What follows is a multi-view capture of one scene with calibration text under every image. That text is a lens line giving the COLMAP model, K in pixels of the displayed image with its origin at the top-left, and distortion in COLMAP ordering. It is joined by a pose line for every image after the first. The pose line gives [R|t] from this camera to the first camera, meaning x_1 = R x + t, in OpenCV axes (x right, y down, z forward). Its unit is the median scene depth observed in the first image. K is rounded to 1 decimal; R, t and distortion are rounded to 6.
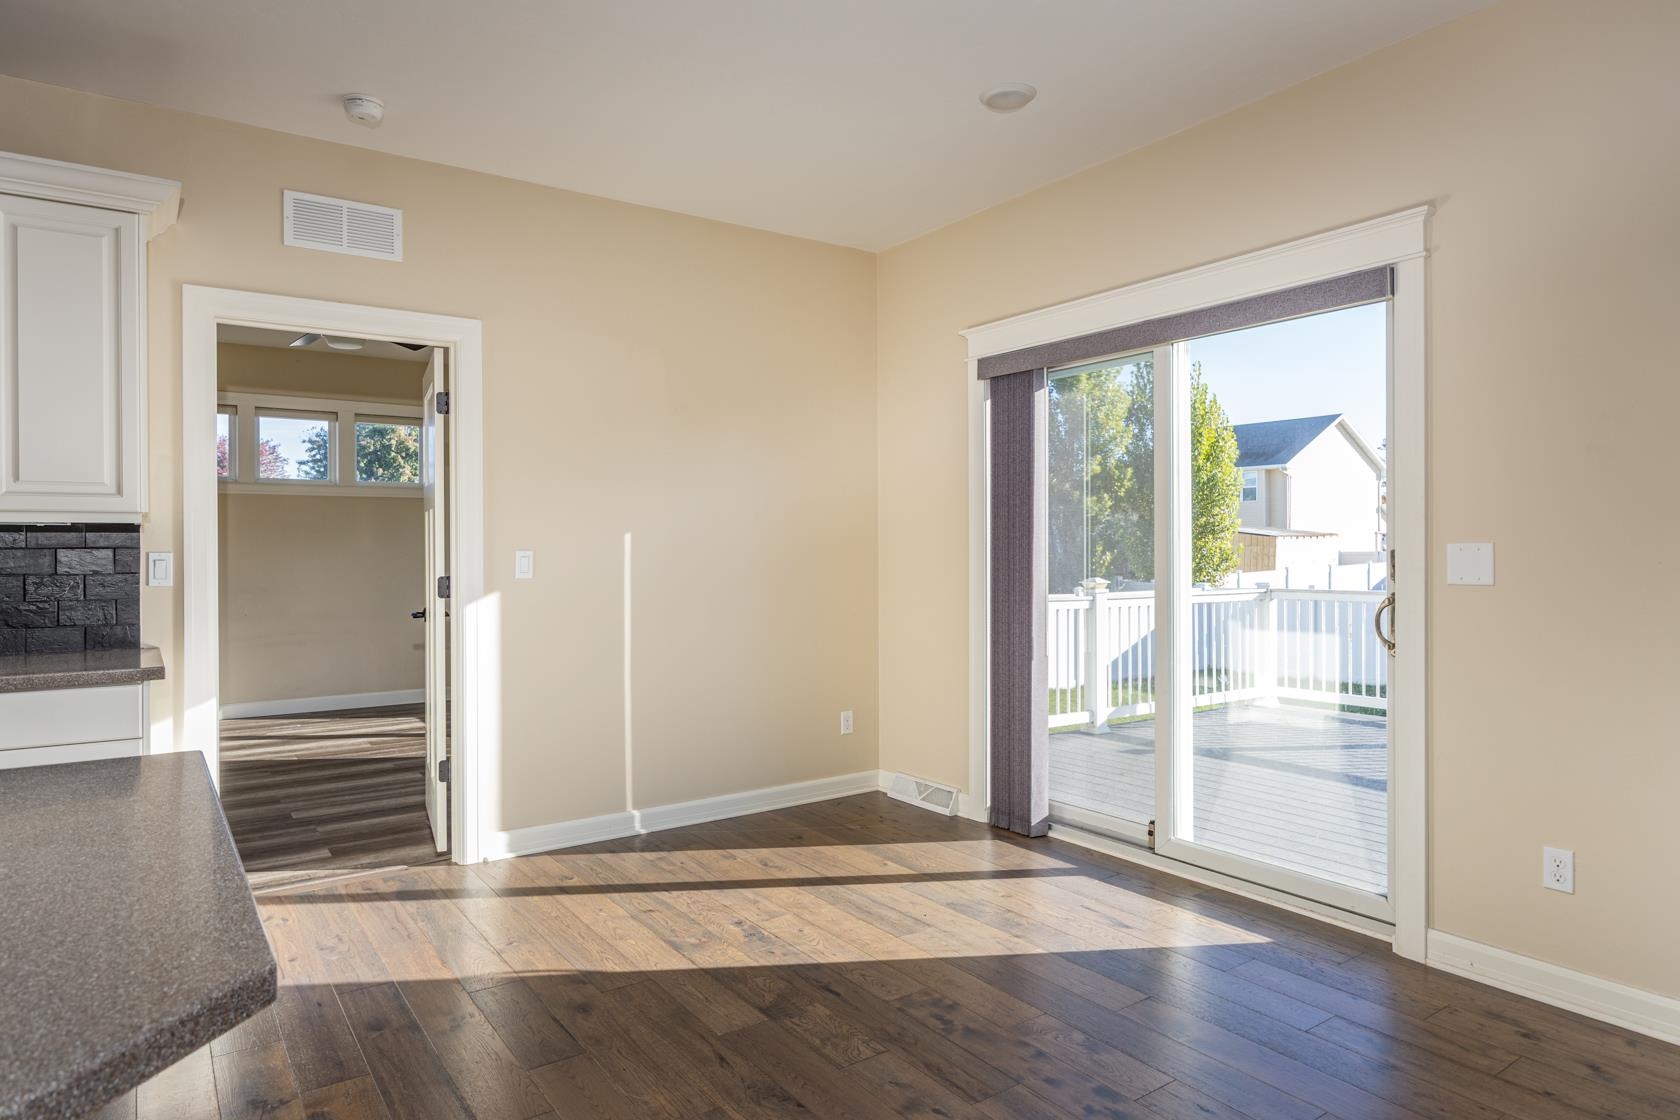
lens RADIAL K [[987.4, 0, 837.3], [0, 987.4, 553.1], [0, 0, 1]] dist [0.003034, 0.001033]
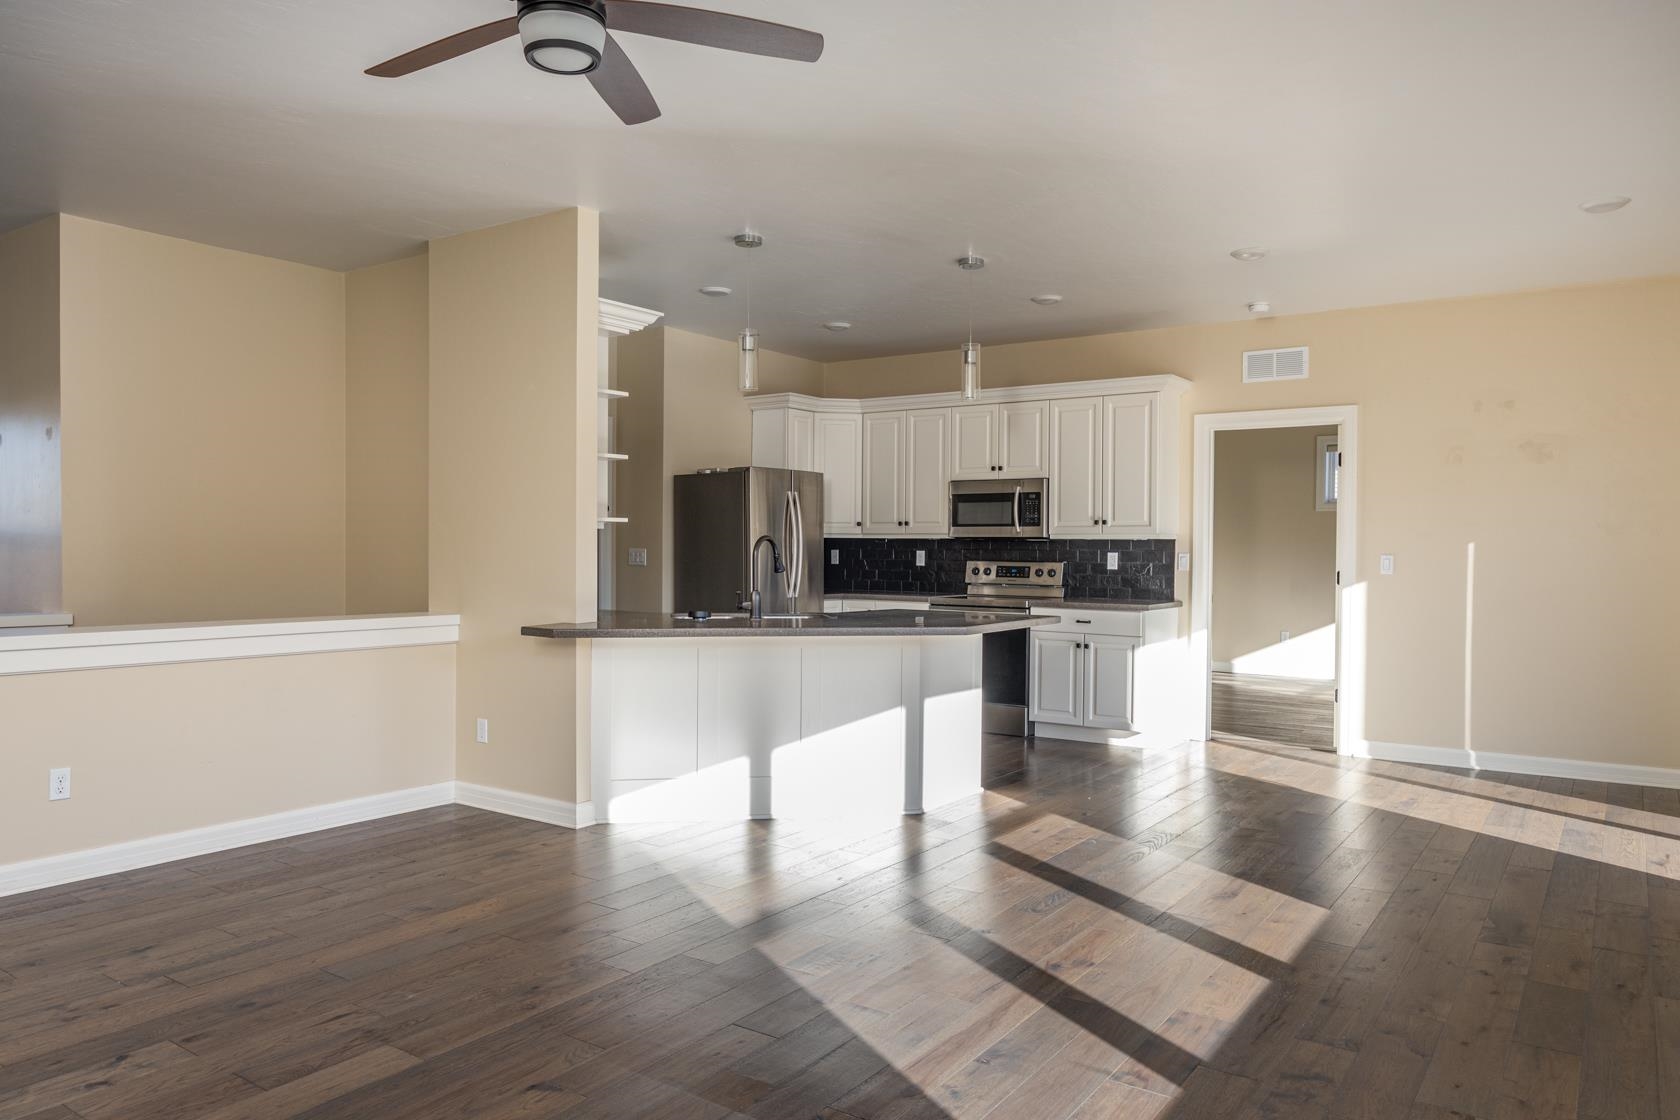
lens RADIAL K [[1165.0, 0, 840.0], [0, 1165.0, 560.0], [0, 0, 1]] dist [-0.000010, -0.000048]
pose [[0.360145, 0.019840, -0.932685, 1.038141], [-0.011013, 0.999795, 0.017016, -0.016100], [0.932831, 0.004143, 0.360290, -0.398921]]
